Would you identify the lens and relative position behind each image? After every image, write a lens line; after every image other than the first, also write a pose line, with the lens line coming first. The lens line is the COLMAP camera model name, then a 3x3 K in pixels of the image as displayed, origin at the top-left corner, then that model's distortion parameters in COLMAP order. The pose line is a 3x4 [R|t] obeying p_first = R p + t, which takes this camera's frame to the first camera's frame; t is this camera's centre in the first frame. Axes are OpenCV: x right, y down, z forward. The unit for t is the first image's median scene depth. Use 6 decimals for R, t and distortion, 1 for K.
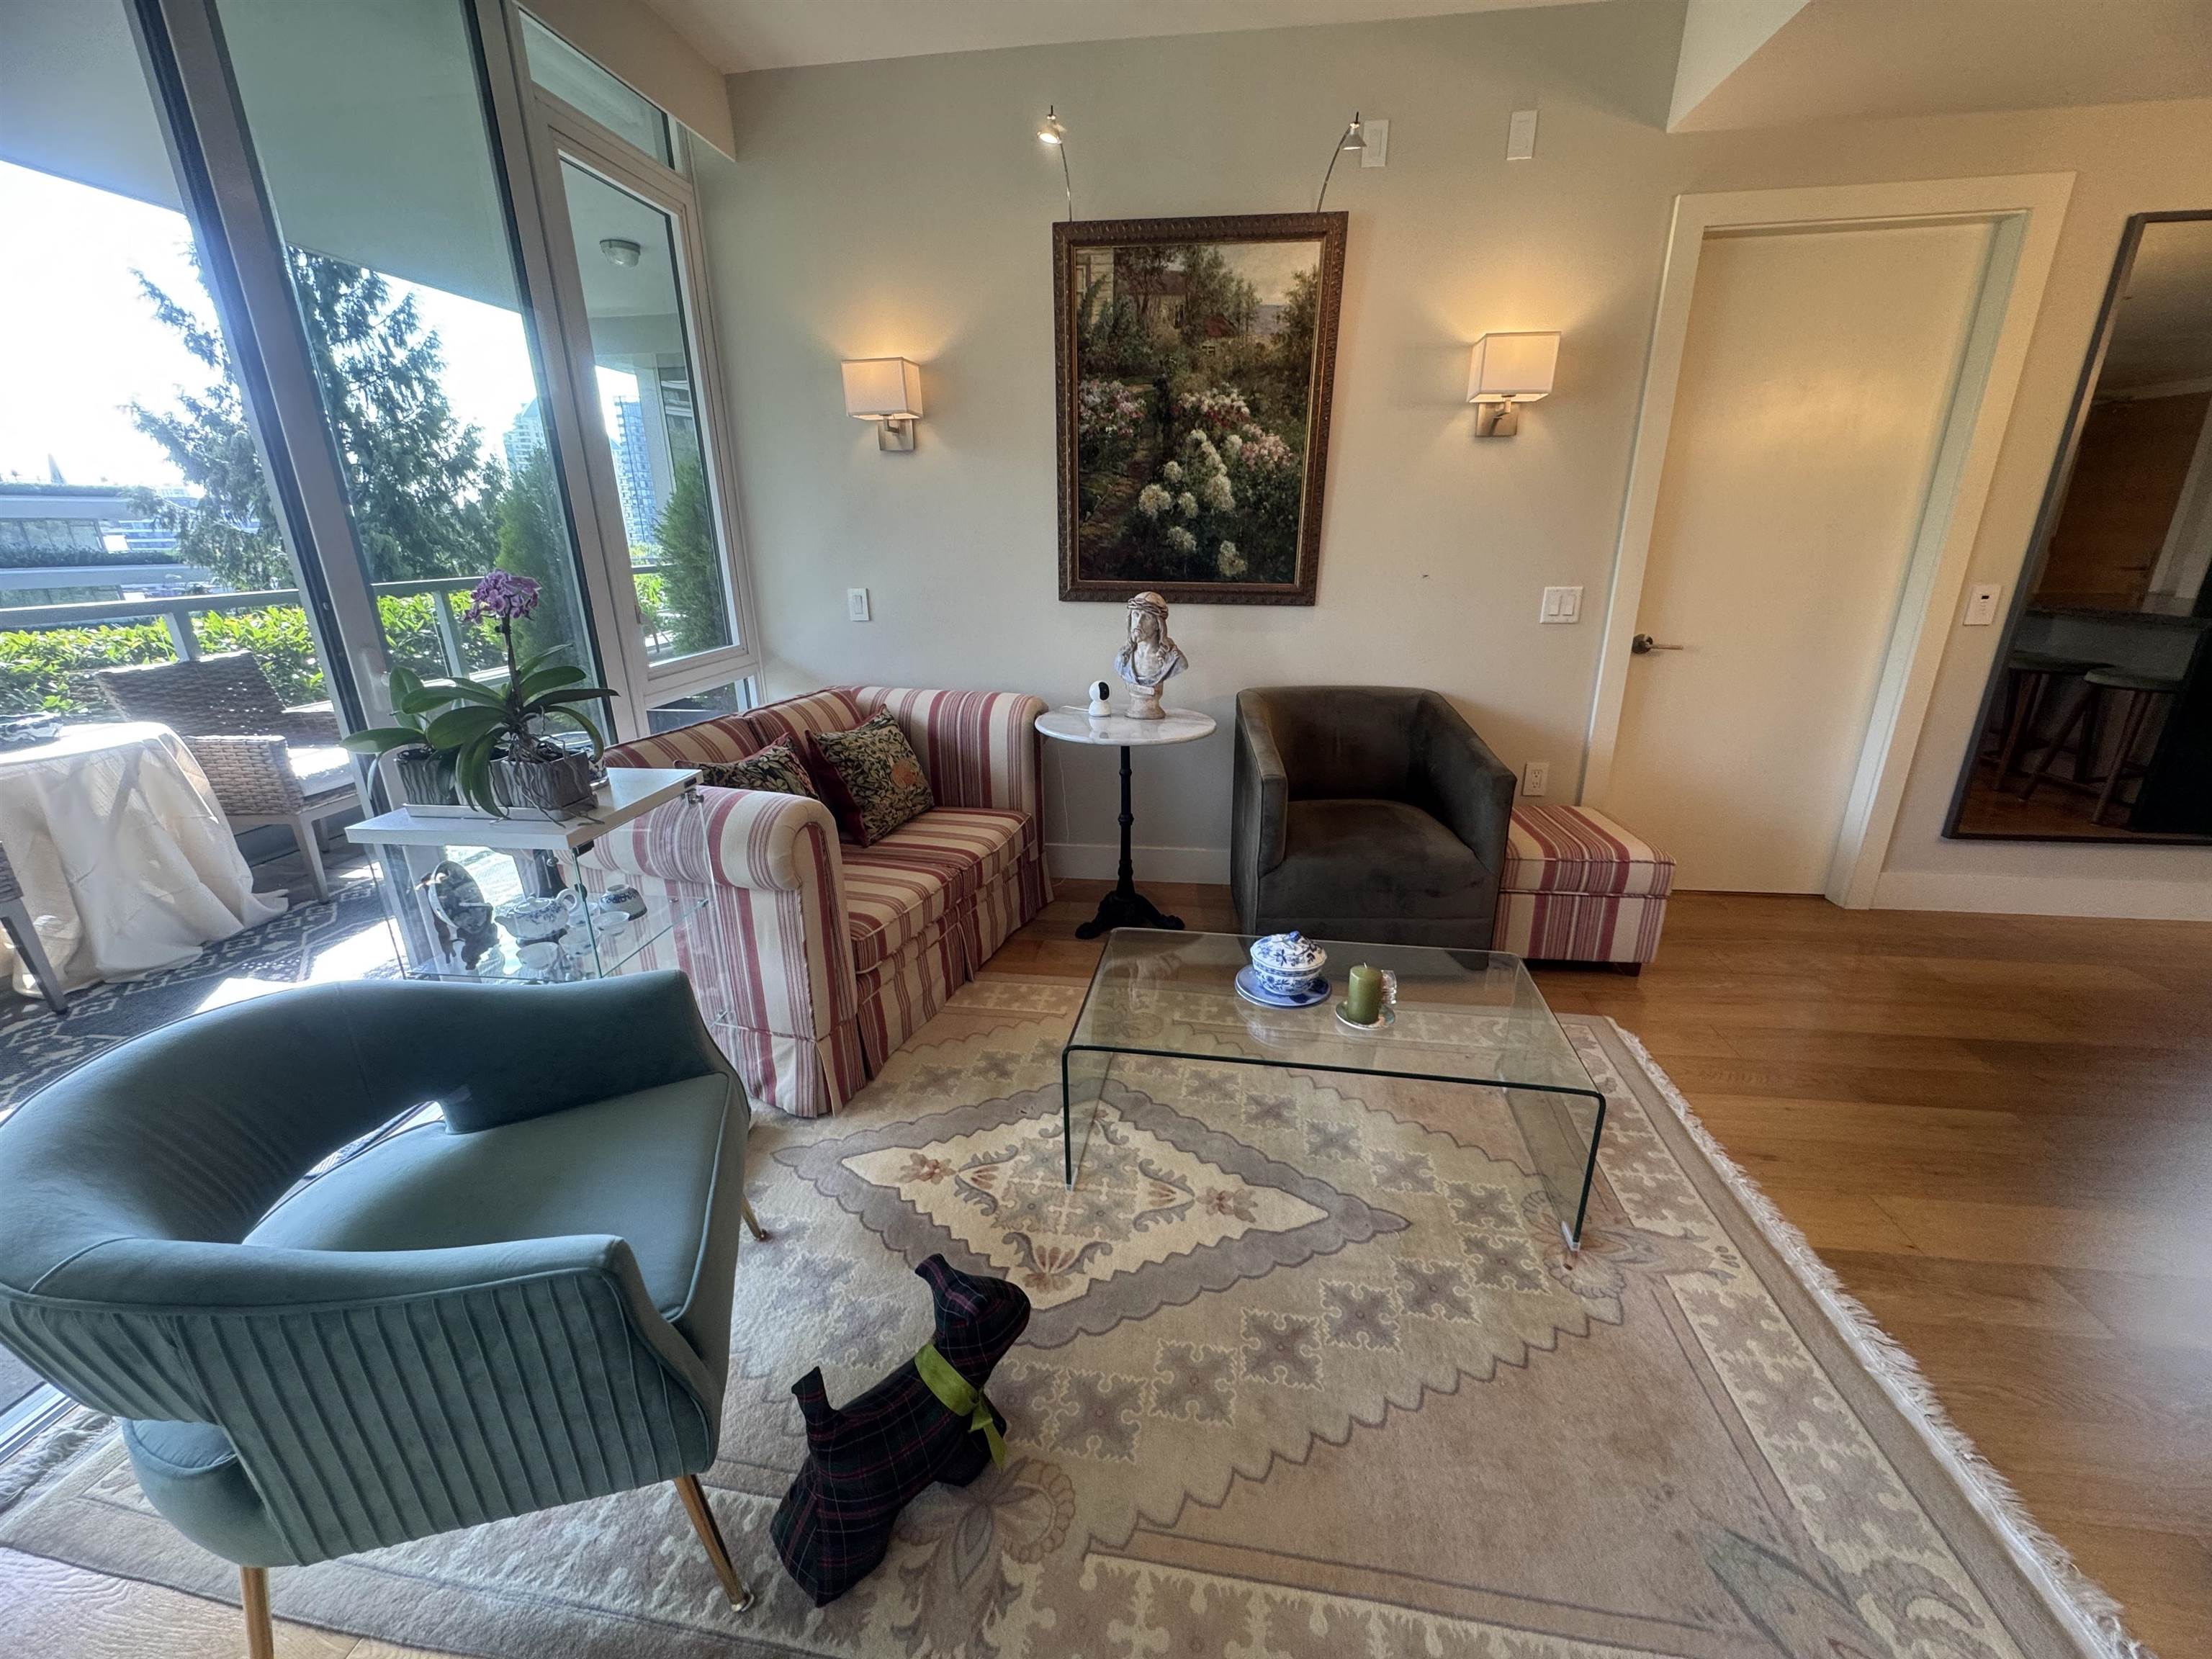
lens RADIAL K [[884.7, 0, 1109.1], [0, 884.7, 826.4], [0, 0, 1]] dist [-0.001673, -0.000445]
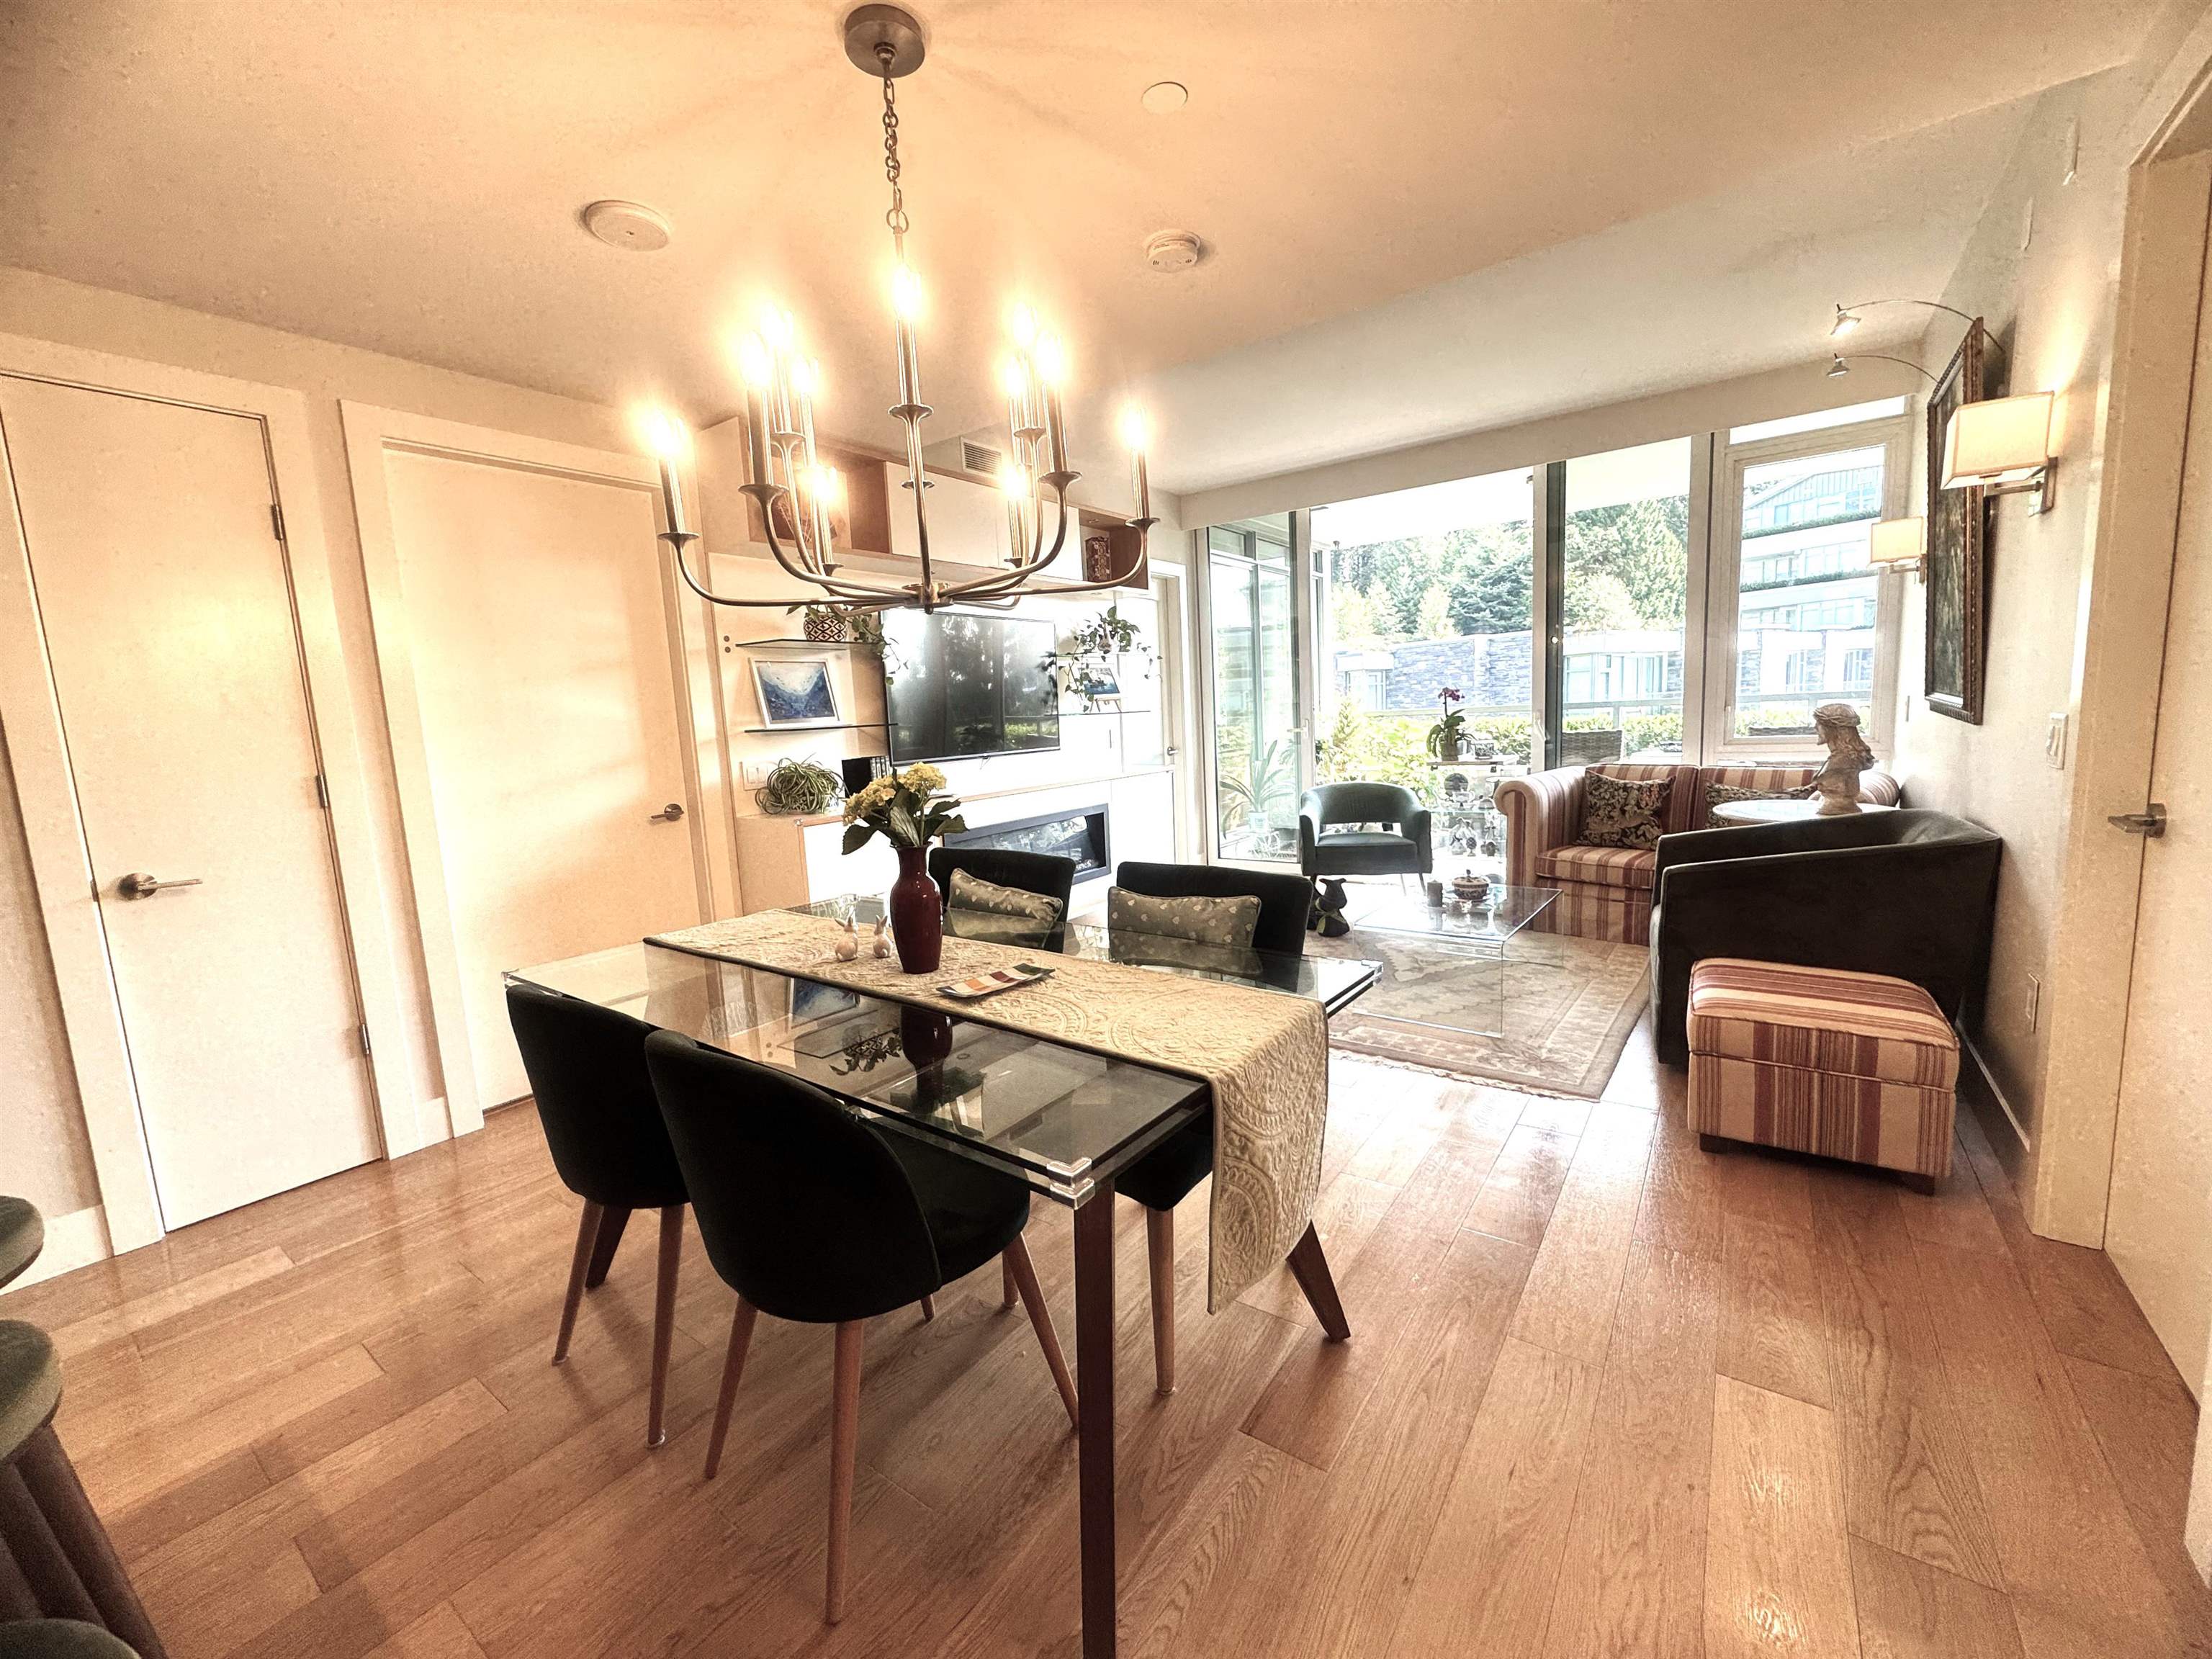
lens RADIAL K [[884.7, 0, 1111.5], [0, 884.7, 814.5], [0, 0, 1]] dist [-0.001673, -0.000445]
pose [[-0.470636, 0.137256, -0.871586, 1.493057], [-0.228287, 0.935247, 0.270551, -0.225875], [0.852283, 0.326302, -0.408828, 0.712403]]
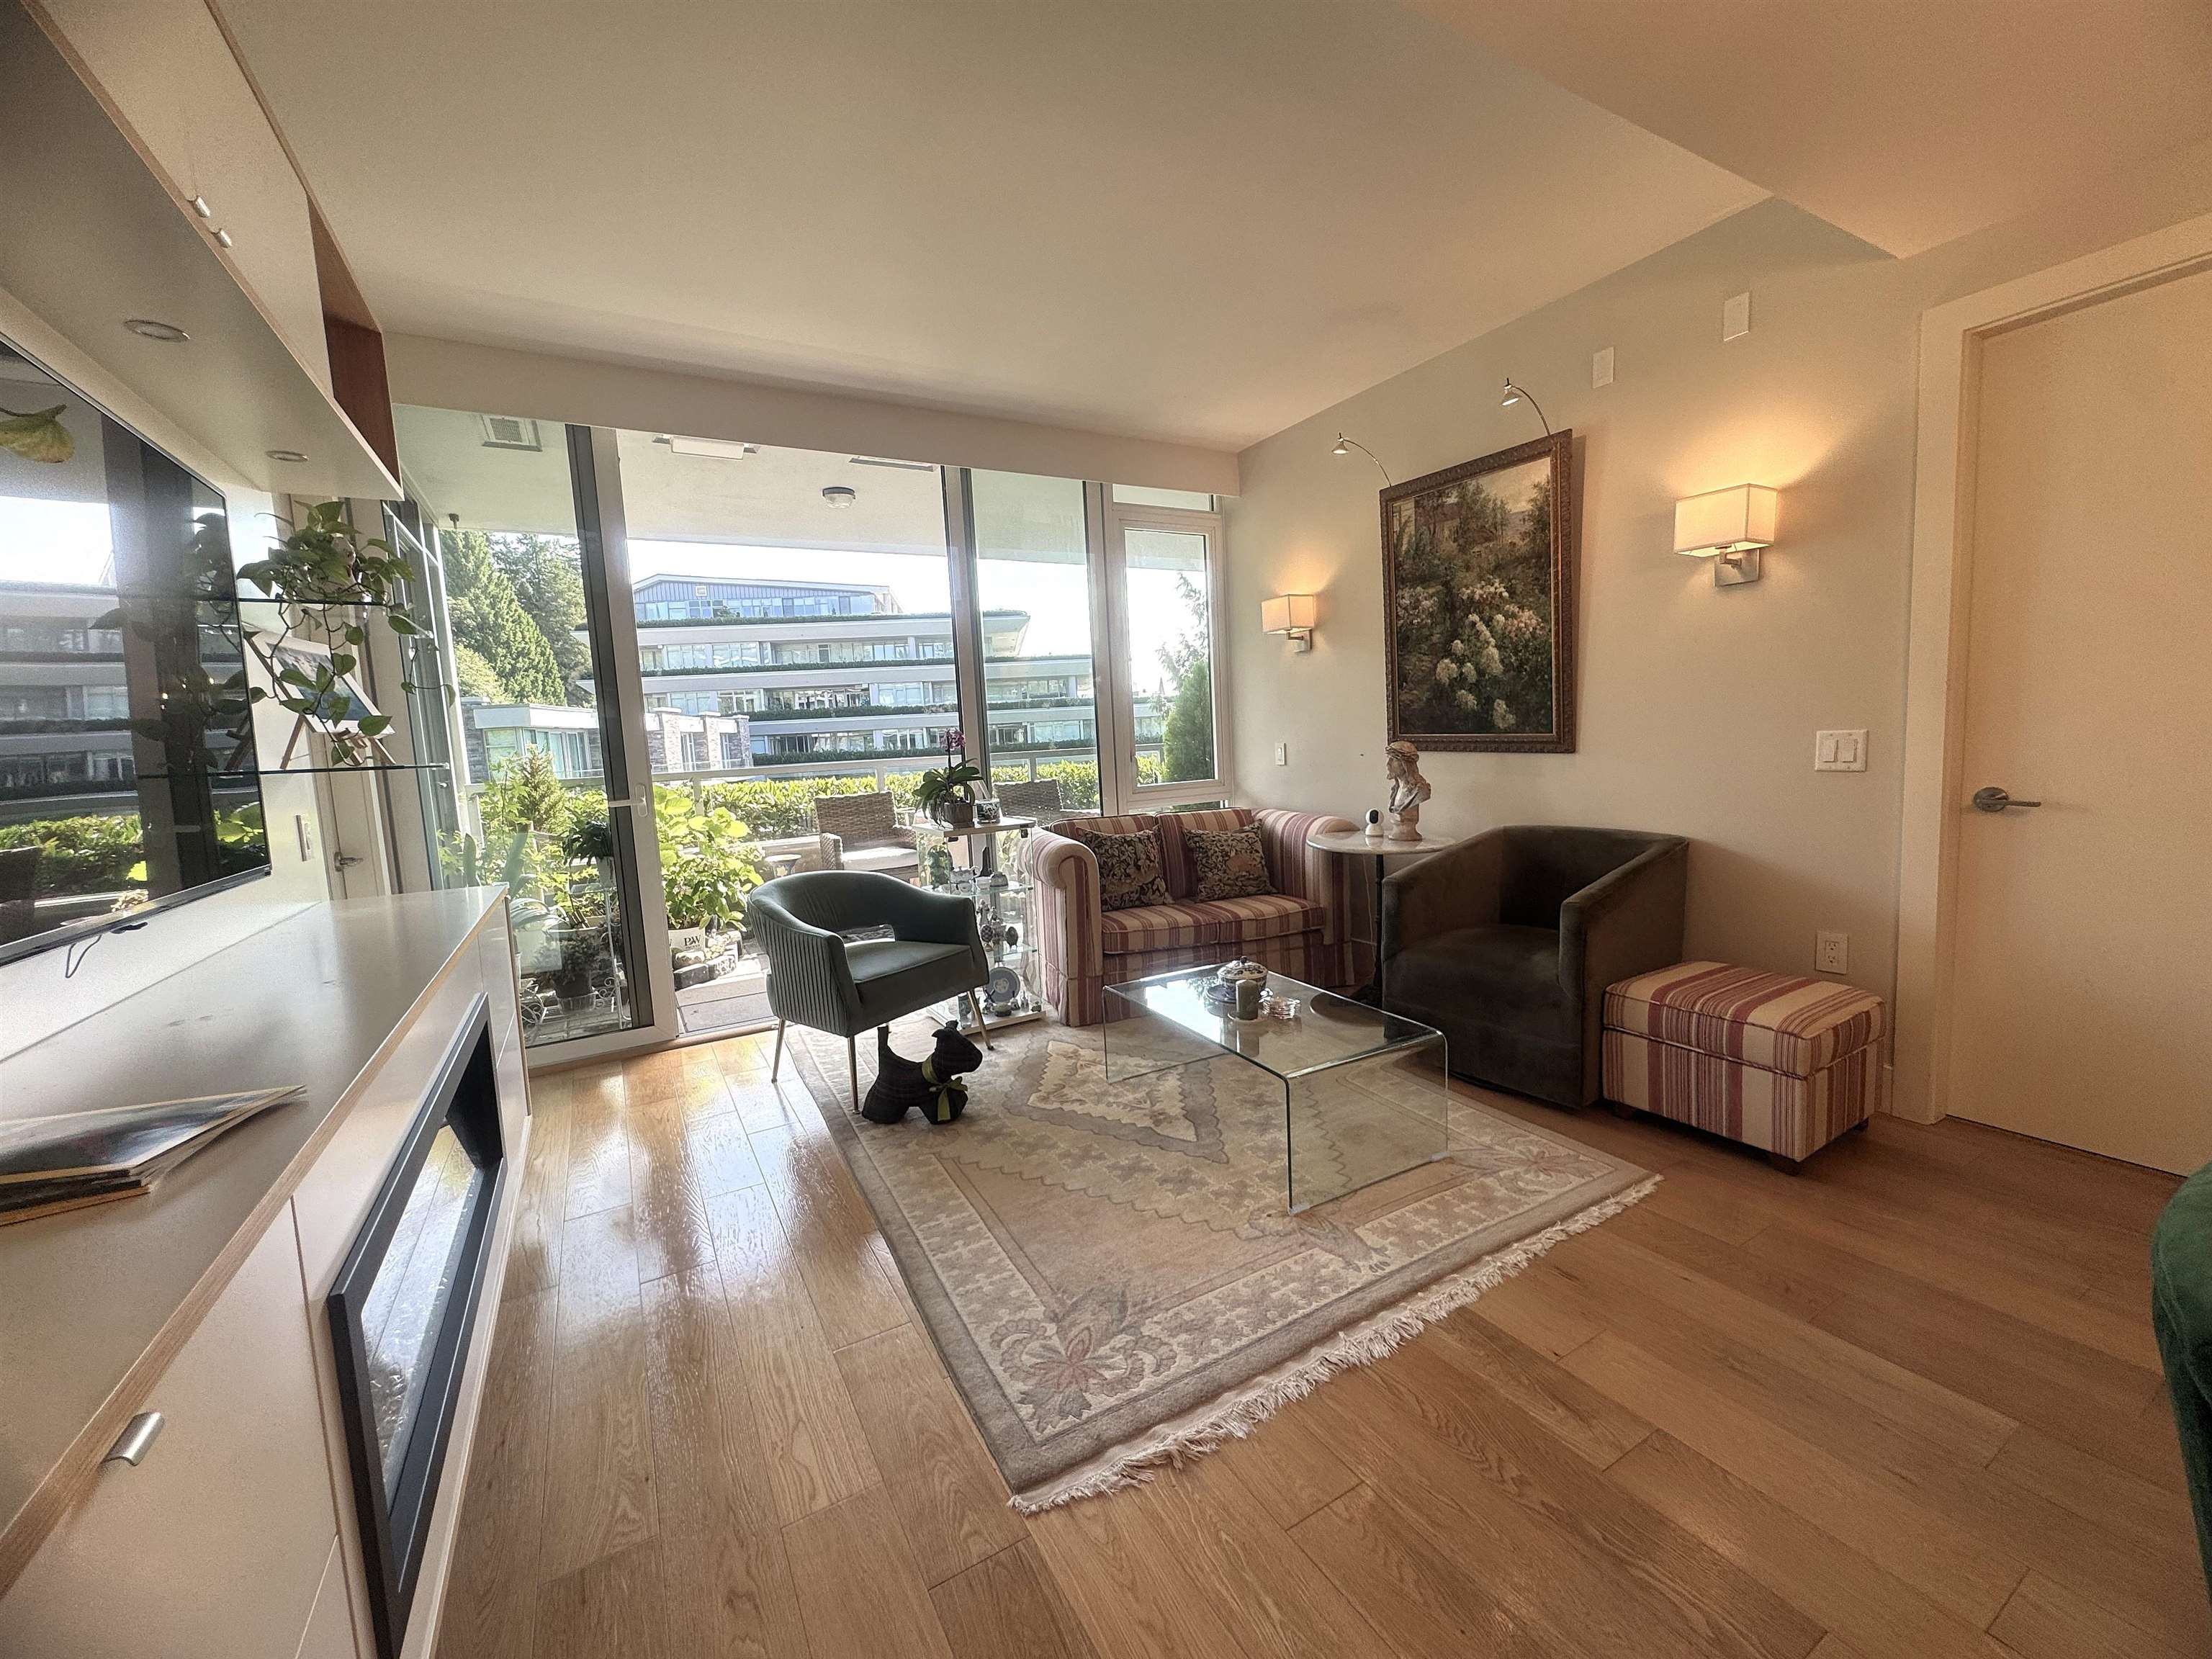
lens RADIAL K [[884.7, 0, 1098.9], [0, 884.7, 821.7], [0, 0, 1]] dist [-0.001673, -0.000445]
pose [[0.600194, 0.059634, -0.797629, 0.802091], [-0.213404, 0.973008, -0.087835, 0.053210], [0.770861, 0.222935, 0.596719, -0.073162]]
